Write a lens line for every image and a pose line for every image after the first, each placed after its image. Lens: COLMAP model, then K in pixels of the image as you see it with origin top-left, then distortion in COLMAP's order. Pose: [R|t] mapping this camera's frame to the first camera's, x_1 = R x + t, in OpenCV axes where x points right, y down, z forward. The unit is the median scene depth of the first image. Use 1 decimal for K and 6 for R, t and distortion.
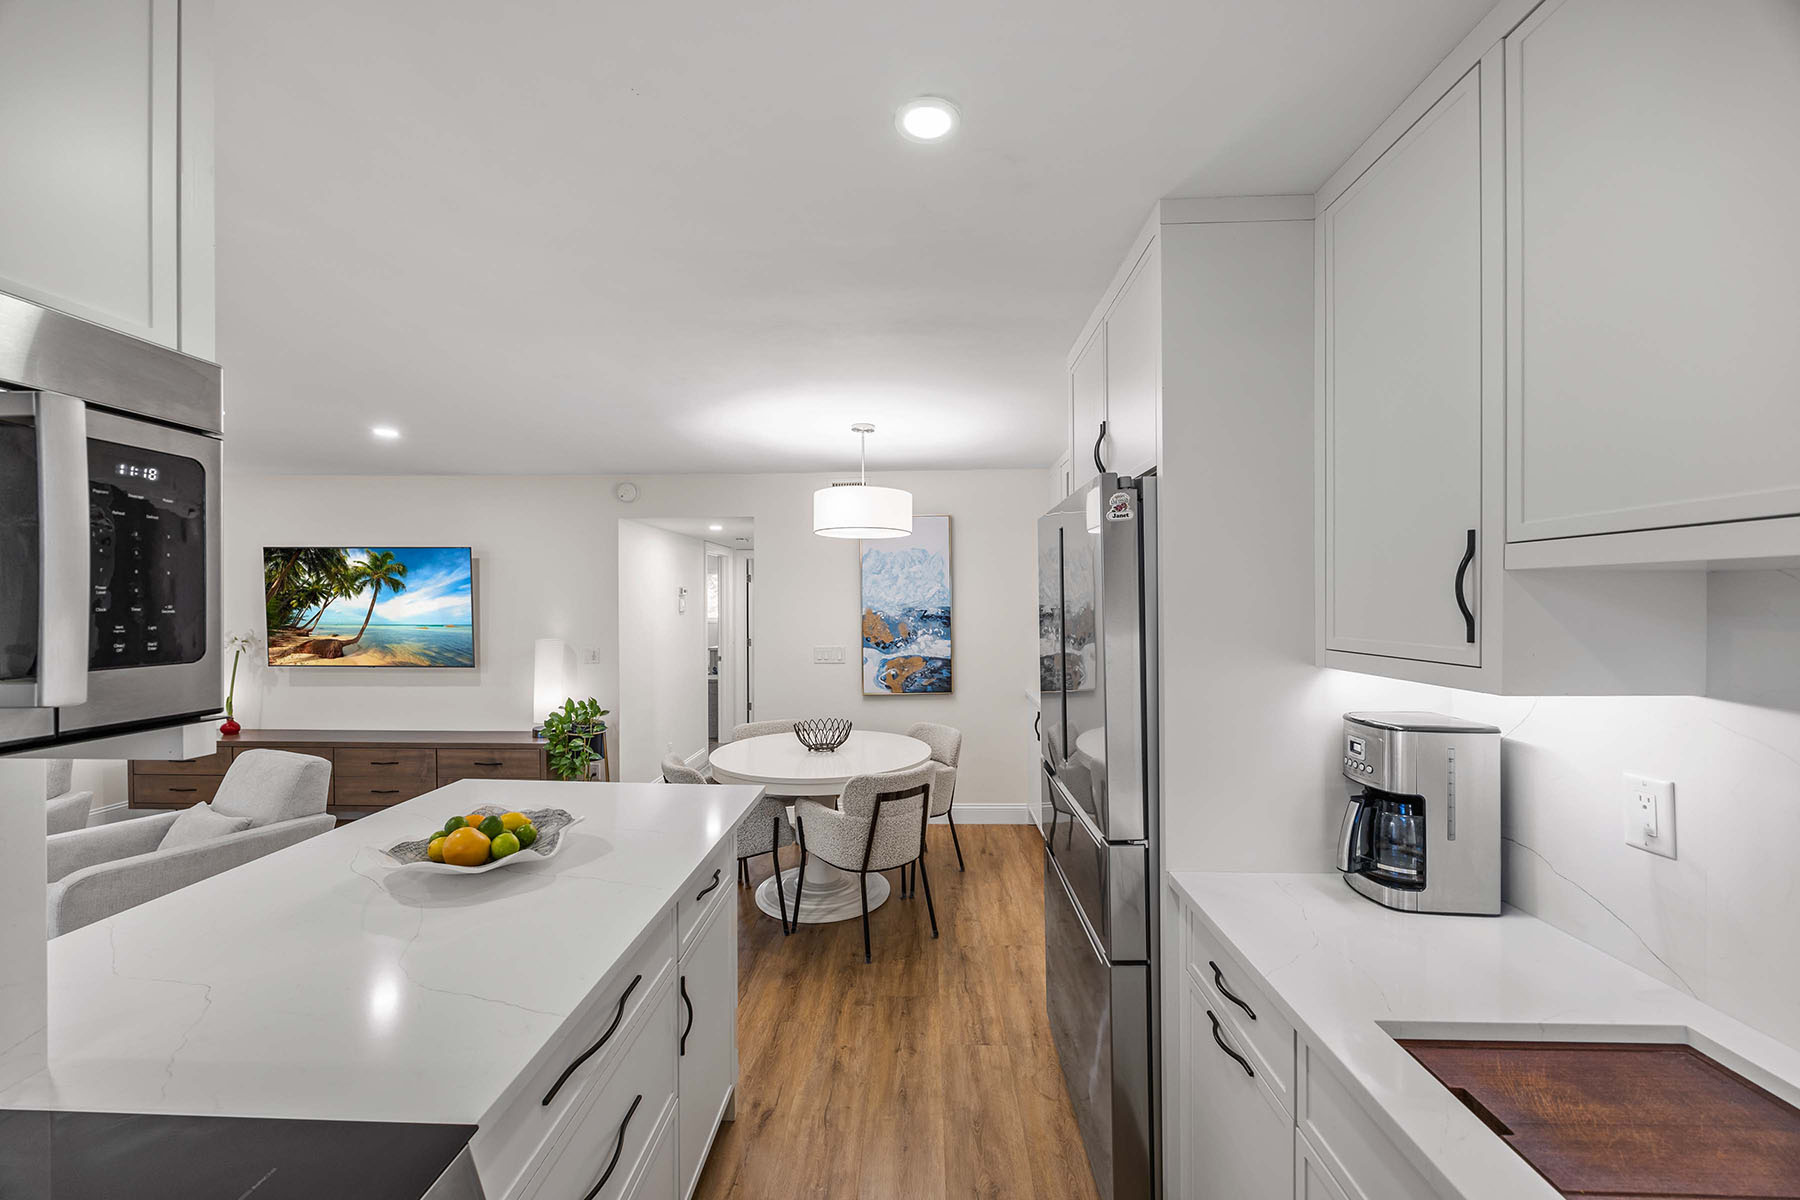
lens RADIAL K [[684.5, 0, 908.1], [0, 684.5, 603.8], [0, 0, 1]] dist [-0.003576, 0.000230]
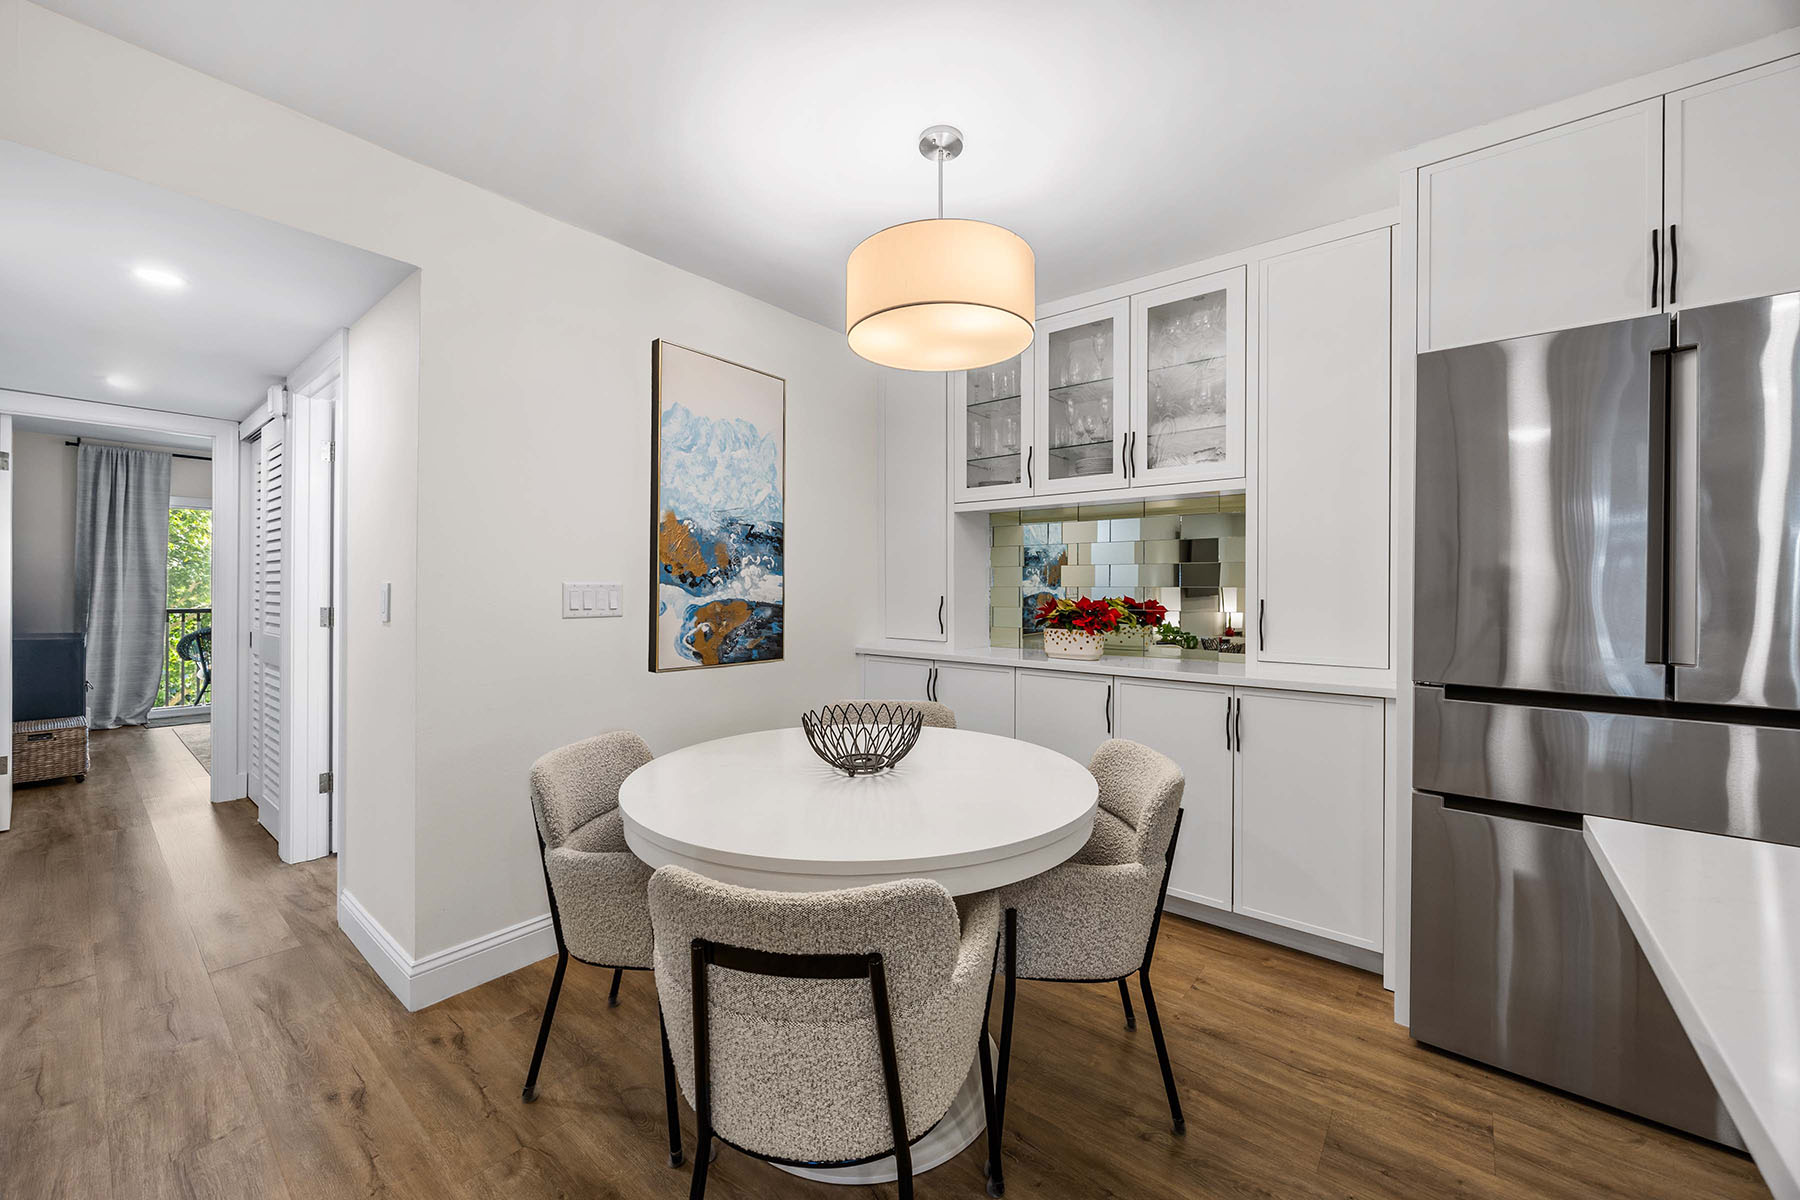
lens RADIAL K [[684.5, 0, 888.0], [0, 684.5, 591.4], [0, 0, 1]] dist [-0.003576, 0.000230]
pose [[0.613801, 0.005484, 0.789442, -0.621742], [-0.006472, 0.999977, -0.001914, 0.112806], [-0.789434, -0.003934, 0.613822, 0.872244]]
